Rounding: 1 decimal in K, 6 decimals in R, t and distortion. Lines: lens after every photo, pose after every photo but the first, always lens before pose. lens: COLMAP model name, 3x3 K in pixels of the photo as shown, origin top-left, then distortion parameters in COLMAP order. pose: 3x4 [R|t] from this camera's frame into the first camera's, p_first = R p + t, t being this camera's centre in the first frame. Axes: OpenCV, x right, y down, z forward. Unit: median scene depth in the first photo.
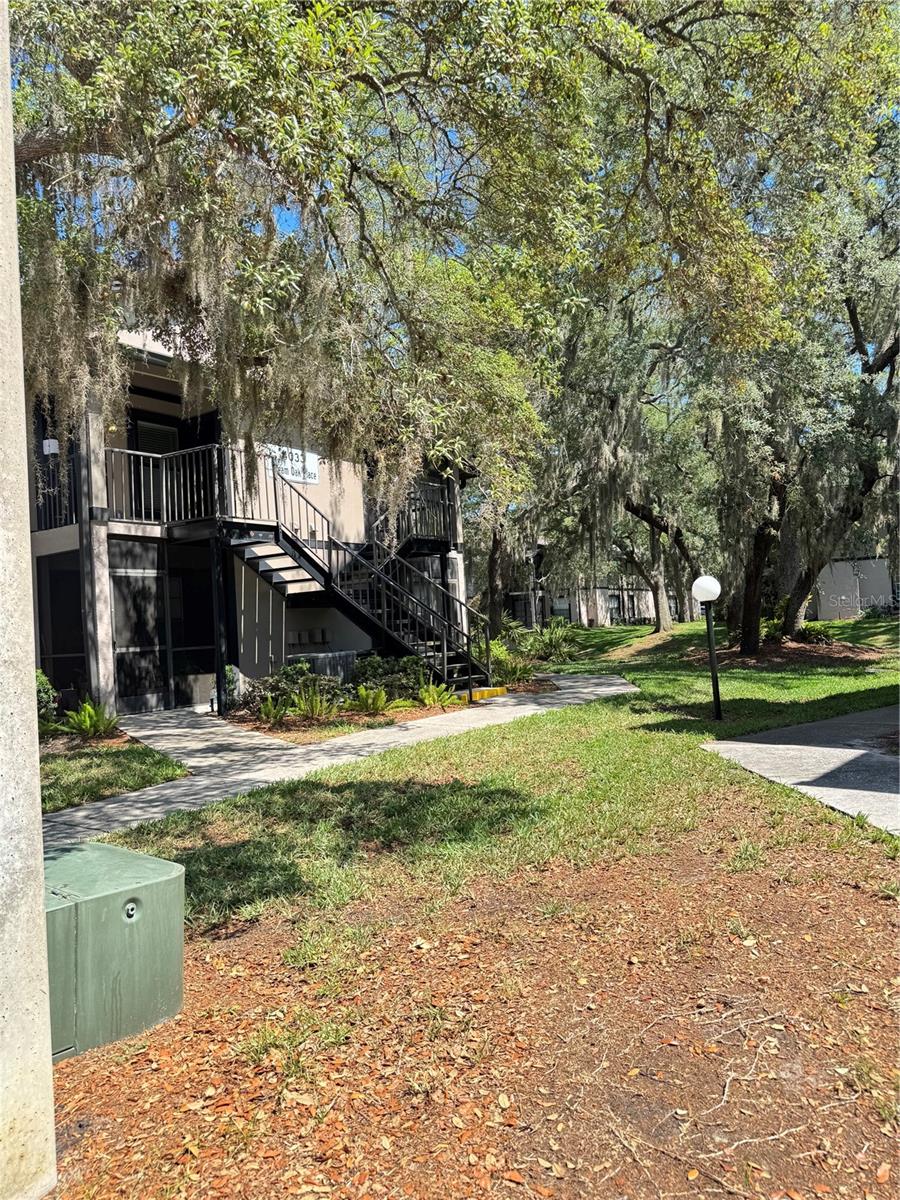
lens RADIAL K [[848.5, 0, 456.5], [0, 848.5, 601.5], [0, 0, 1]] dist [0.166371, -0.210034]
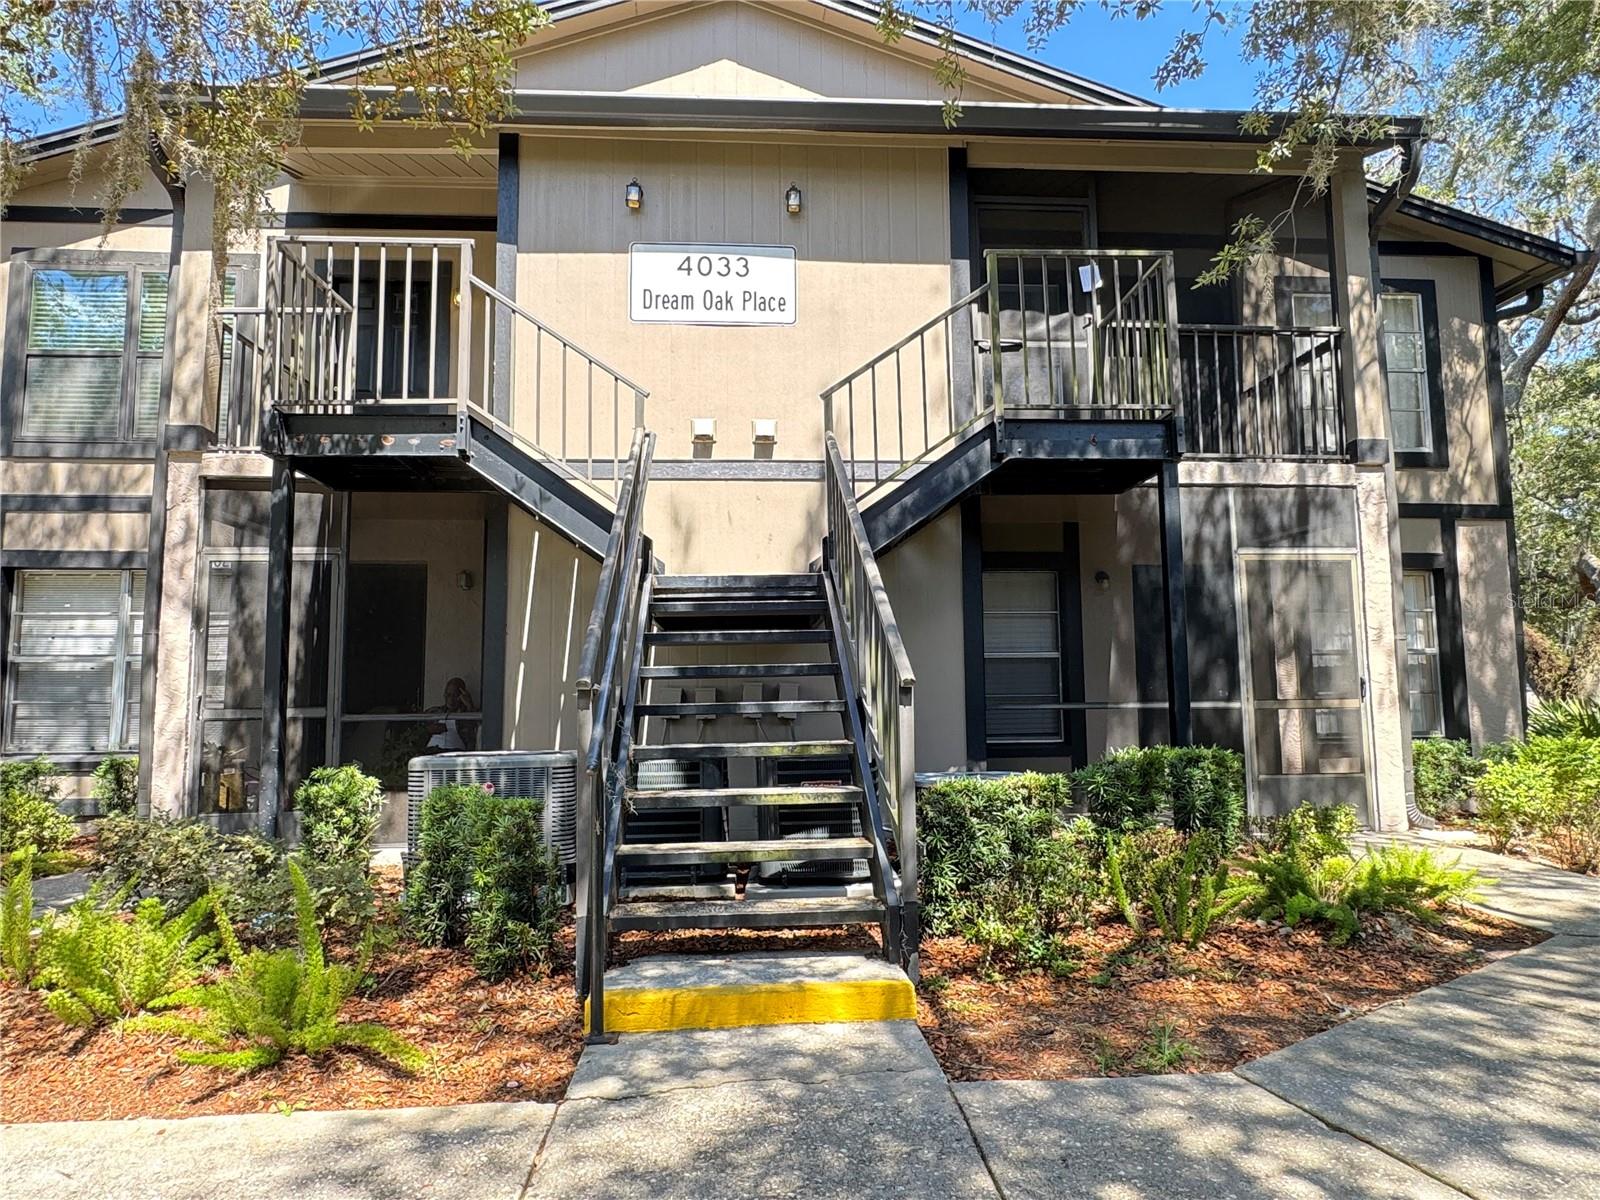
lens RADIAL K [[1024.3, 0, 797.7], [0, 1024.3, 599.1], [0, 0, 1]] dist [-0.003916, 0.002820]
pose [[0.642083, -0.027453, -0.766143, 0.243296], [-0.000597, 0.999340, -0.036309, 0.012207], [0.766635, 0.023770, 0.641643, 0.810061]]
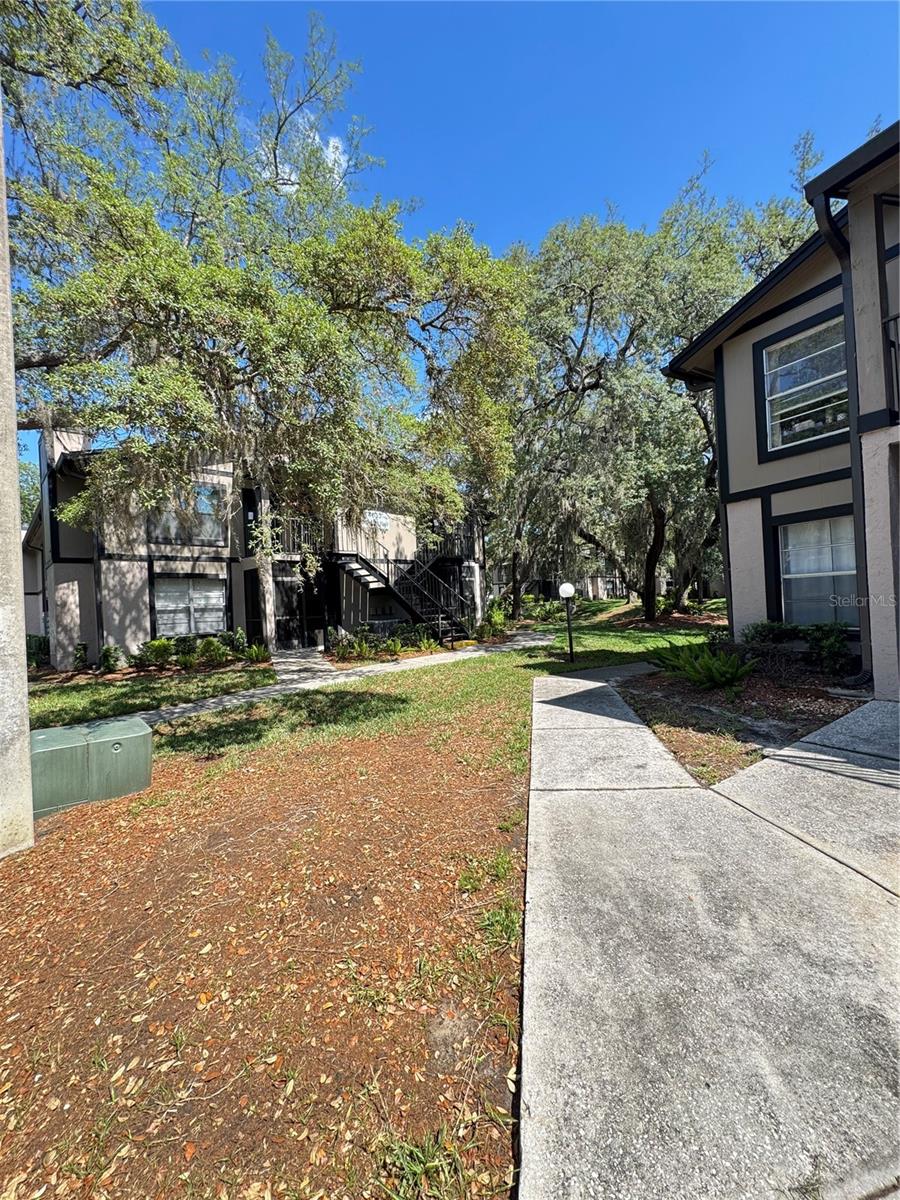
lens RADIAL K [[485.2, 0, 454.8], [0, 485.2, 596.9], [0, 0, 1]] dist [-0.000617, -0.000173]
pose [[0.986903, 0.007870, -0.161124, 0.180491], [-0.002736, 0.999482, 0.032059, -0.027245], [0.161293, -0.031199, 0.986413, -0.040131]]
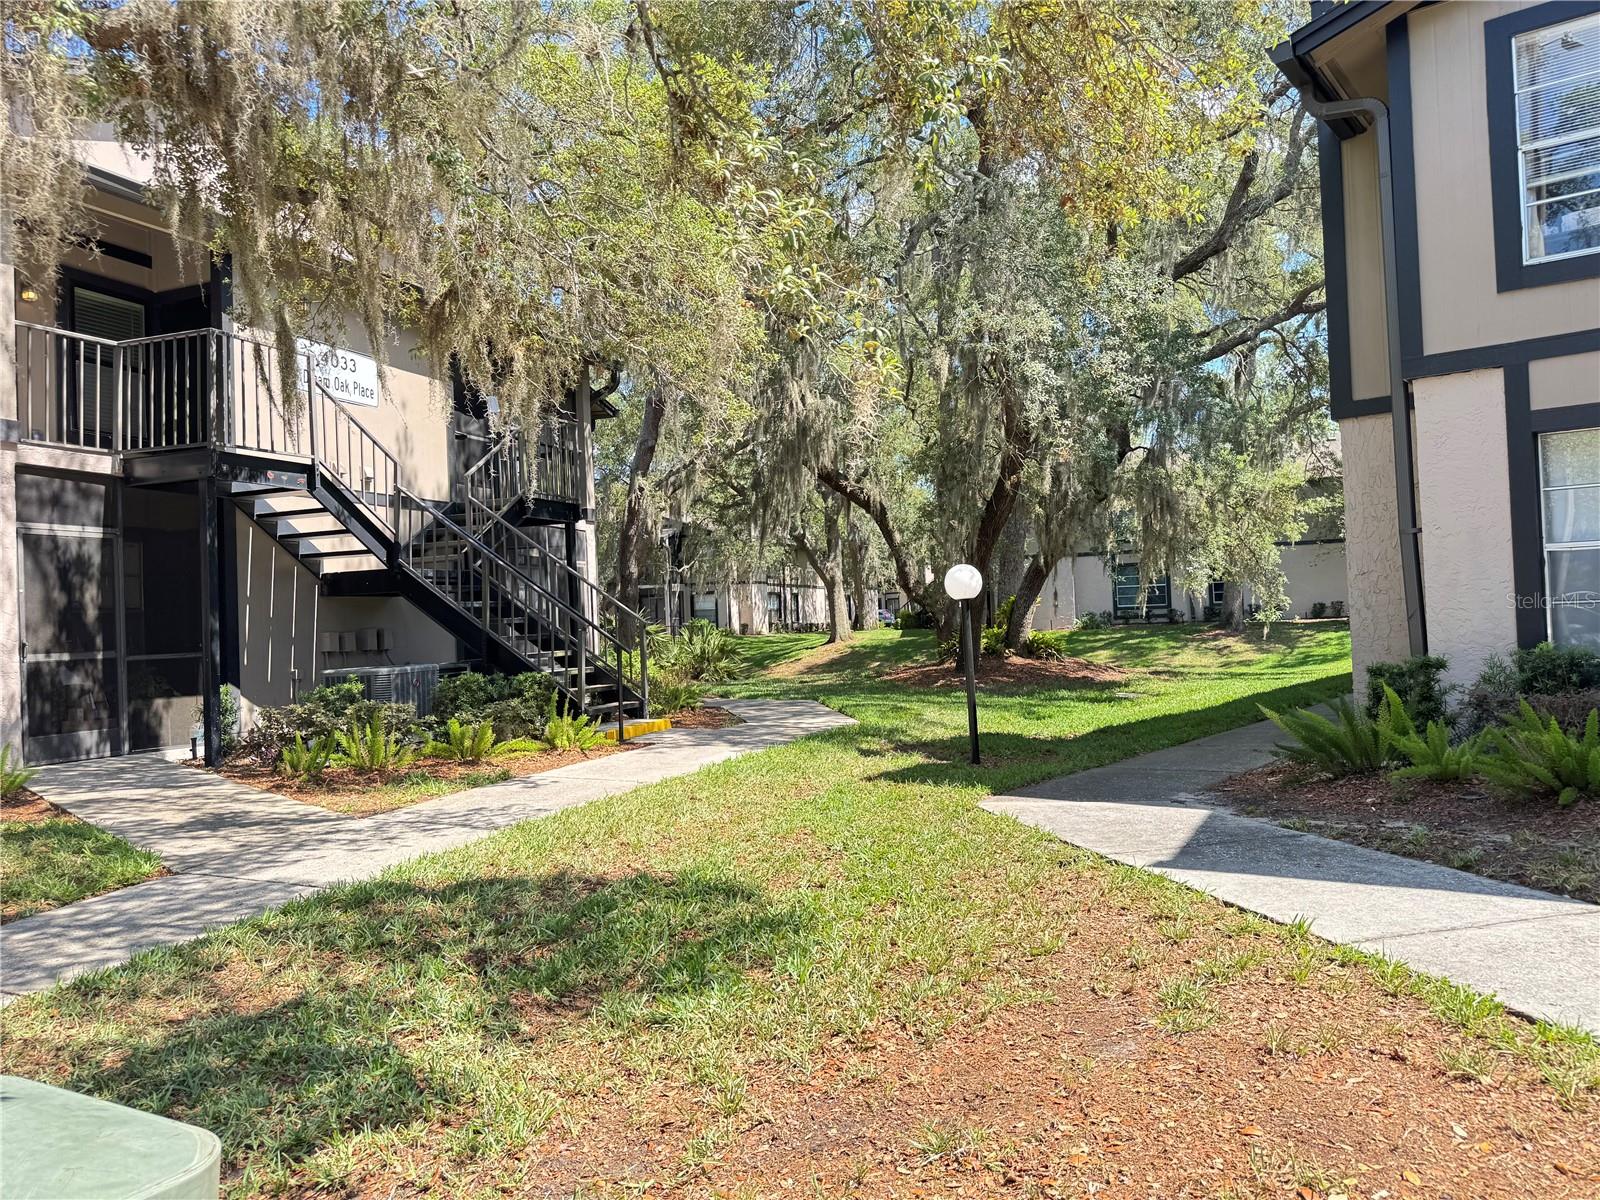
lens RADIAL K [[1136.5, 0, 813.6], [0, 1136.5, 593.8], [0, 0, 1]] dist [0.089048, -0.109299]
pose [[0.973805, 0.026504, 0.225833, -0.036929], [-0.025369, 0.999647, -0.007928, 0.004453], [-0.225964, 0.001991, 0.974134, 0.080023]]
